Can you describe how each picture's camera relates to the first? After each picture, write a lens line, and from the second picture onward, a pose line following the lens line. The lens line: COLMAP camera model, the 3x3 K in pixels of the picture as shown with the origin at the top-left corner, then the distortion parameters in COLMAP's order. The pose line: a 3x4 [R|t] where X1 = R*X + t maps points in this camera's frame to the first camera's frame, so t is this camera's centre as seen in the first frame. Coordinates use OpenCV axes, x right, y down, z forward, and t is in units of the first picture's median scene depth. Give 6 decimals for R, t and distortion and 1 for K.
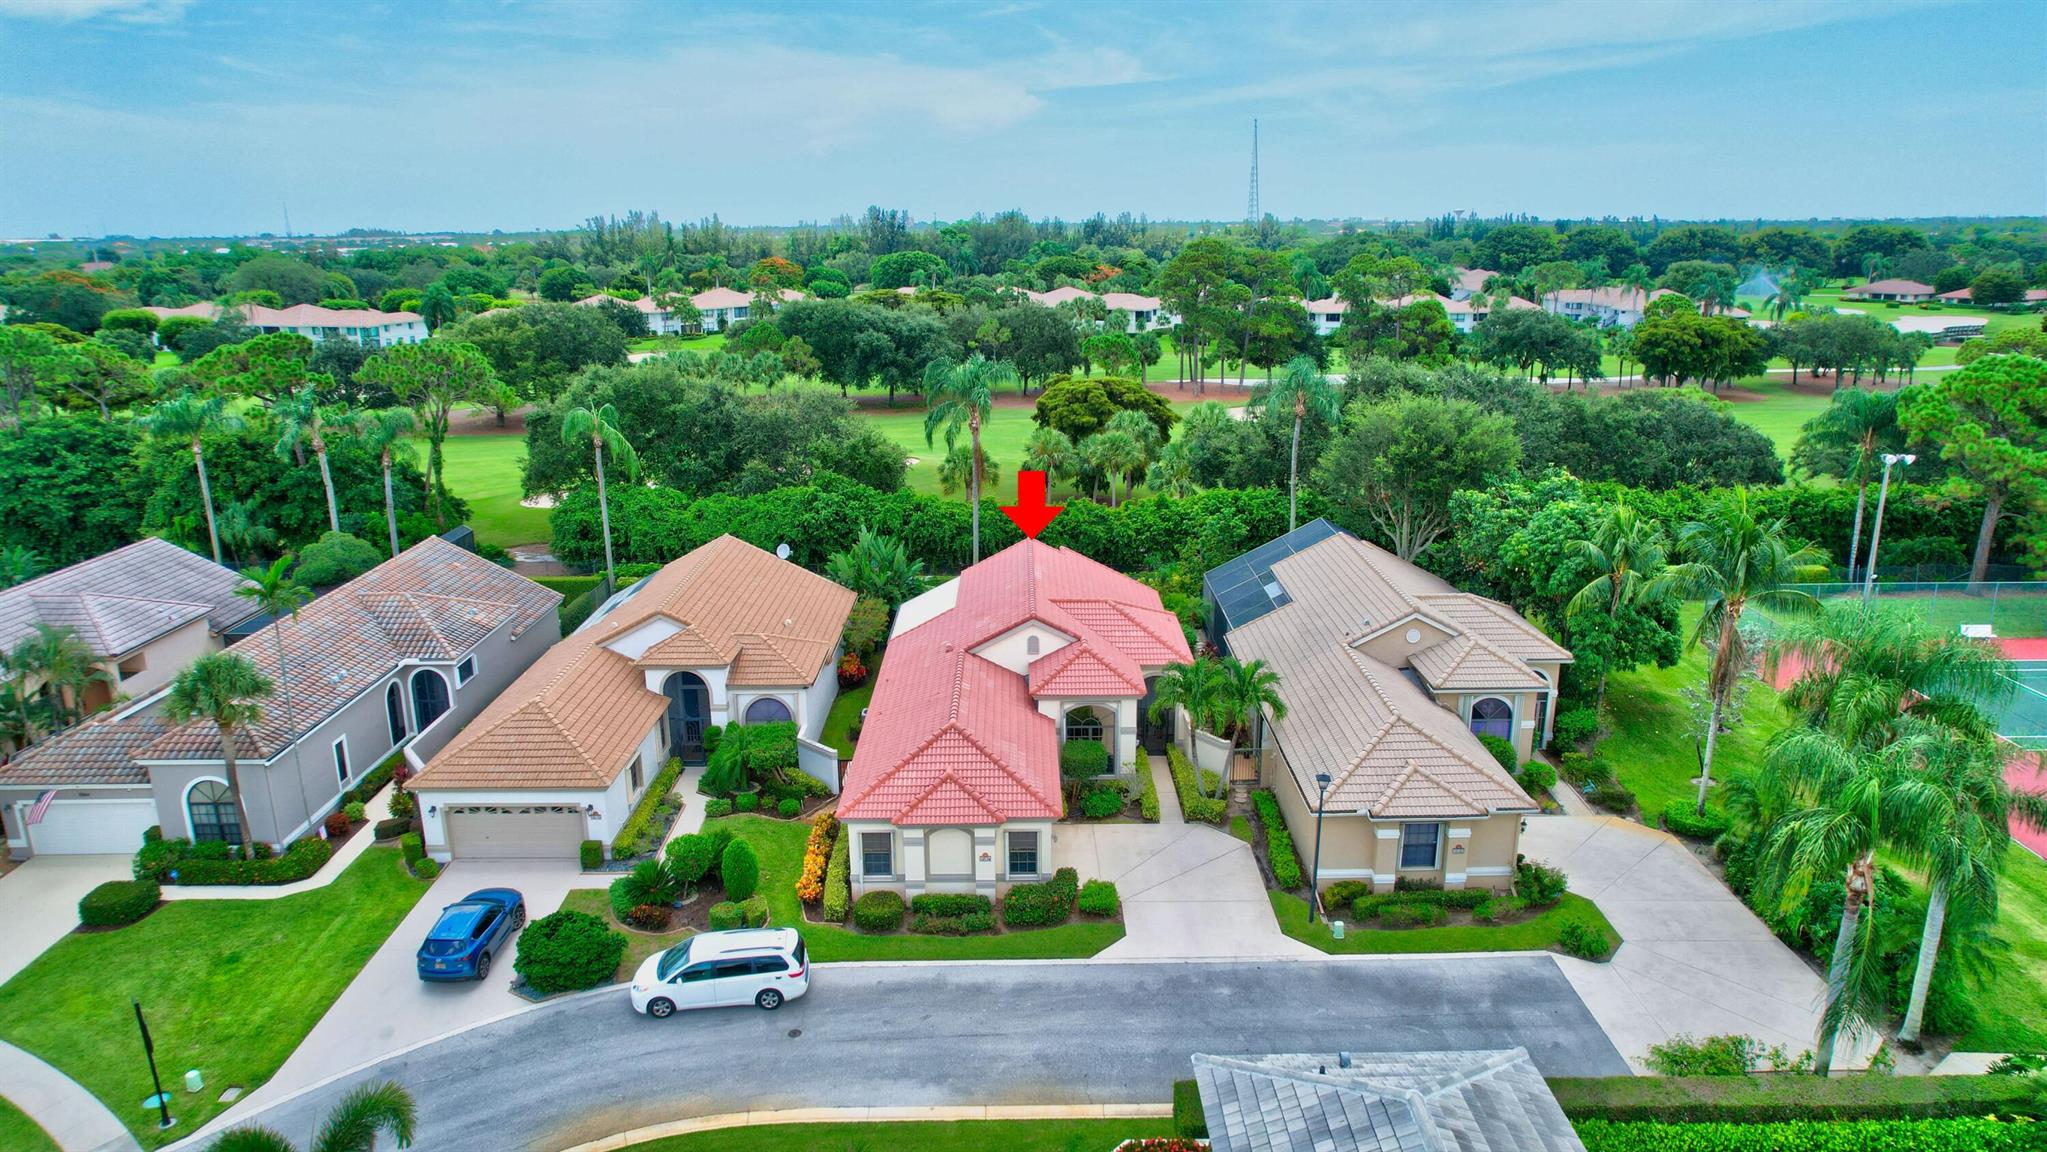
lens RADIAL K [[1301.1, 0, 1023.5], [0, 1301.1, 576.0], [0, 0, 1]] dist [-0.076047, 0.059331]
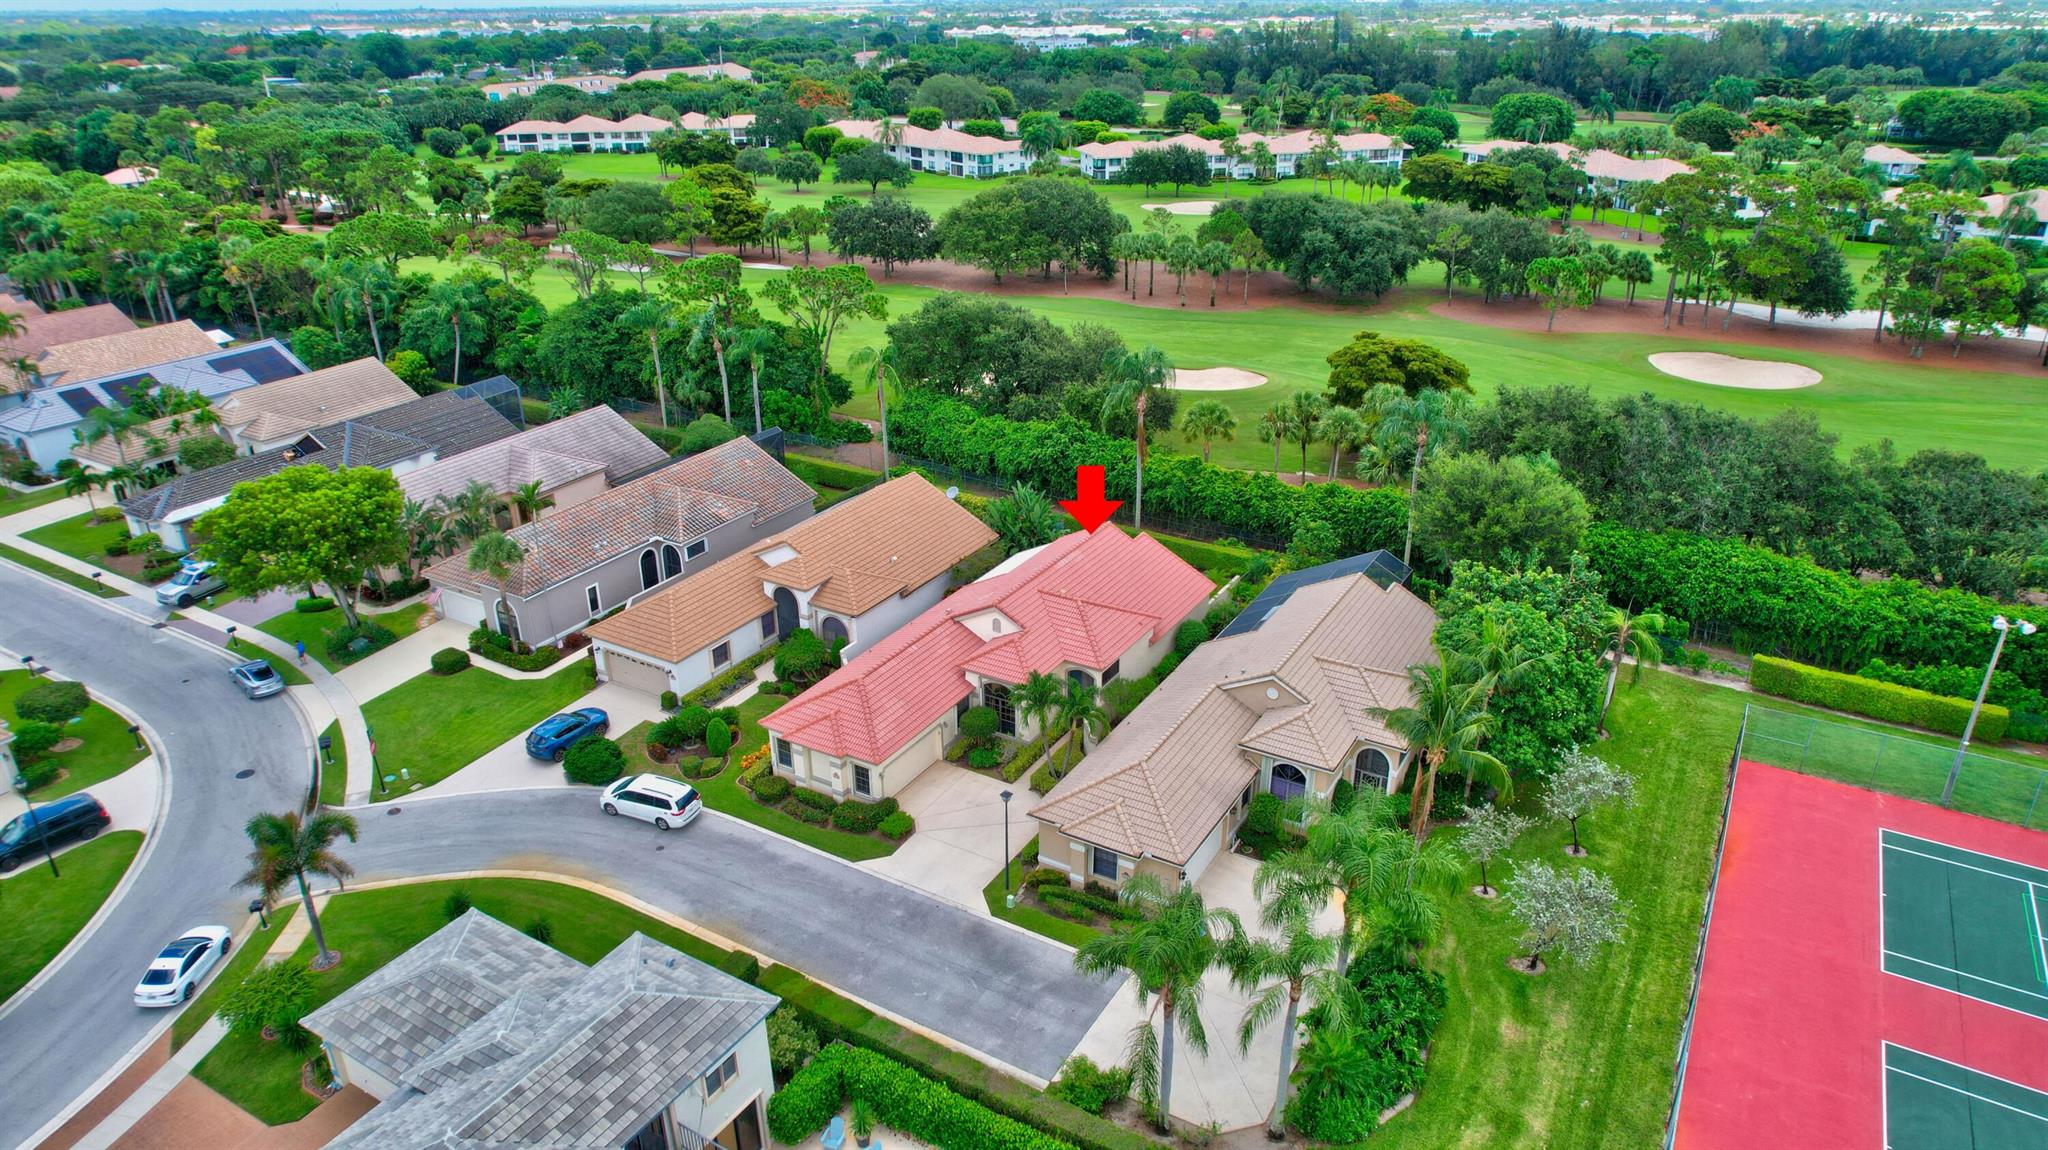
lens RADIAL K [[1301.7, 0, 1024.0], [0, 1301.7, 575.0], [0, 0, 1]] dist [-0.076047, 0.059331]
pose [[0.855850, 0.213347, -0.471173, 0.683509], [-0.134329, 0.971391, 0.195846, -0.274360], [0.499476, -0.104322, 0.860024, -0.113822]]
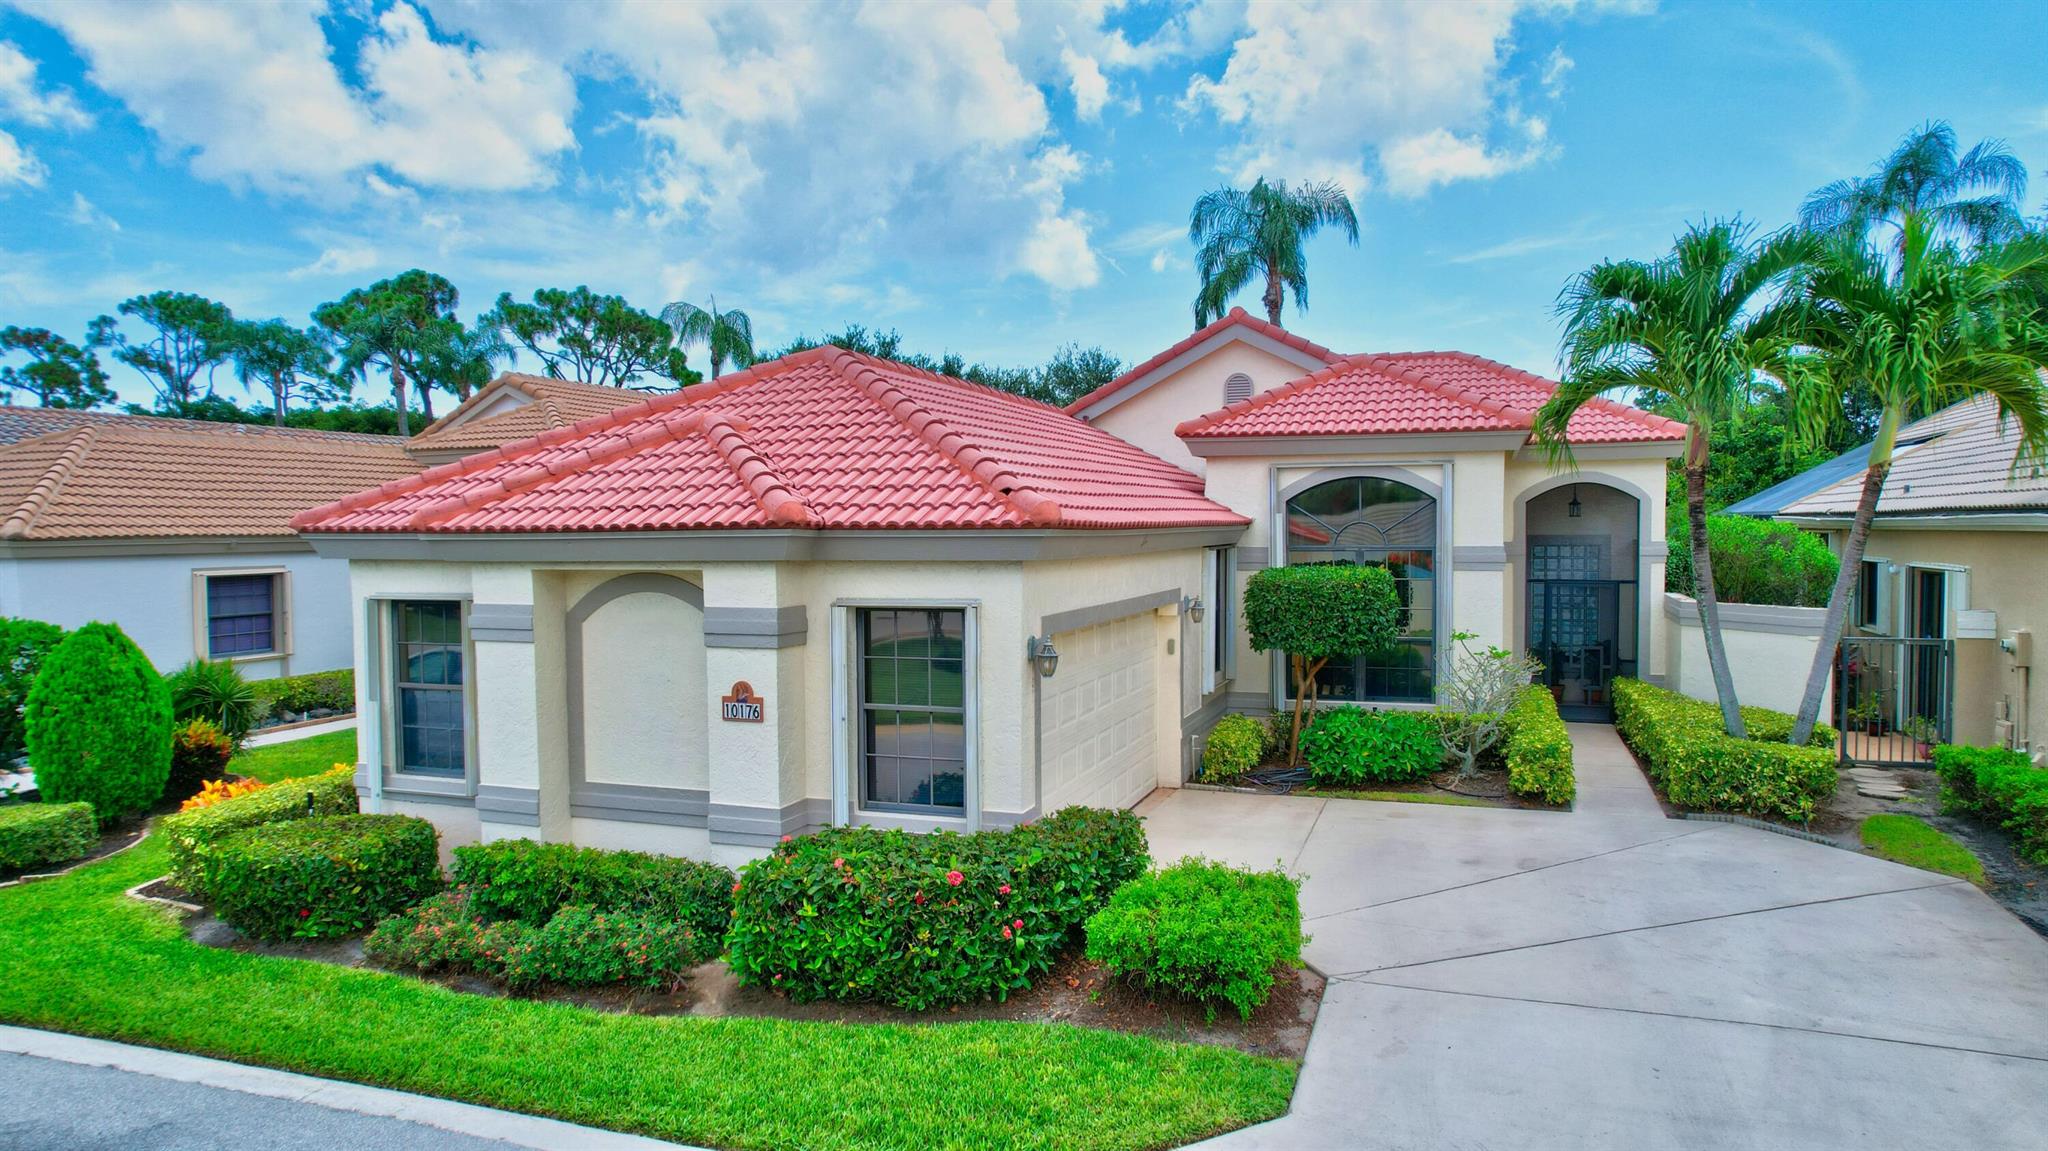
lens RADIAL K [[1301.7, 0, 1024.0], [0, 1301.7, 575.5], [0, 0, 1]] dist [-0.076047, 0.059331]
pose [[0.938202, 0.011551, -0.345894, 0.087426], [-0.089116, 0.973804, -0.209197, 0.205667], [0.334417, 0.227094, 0.914655, 0.681433]]
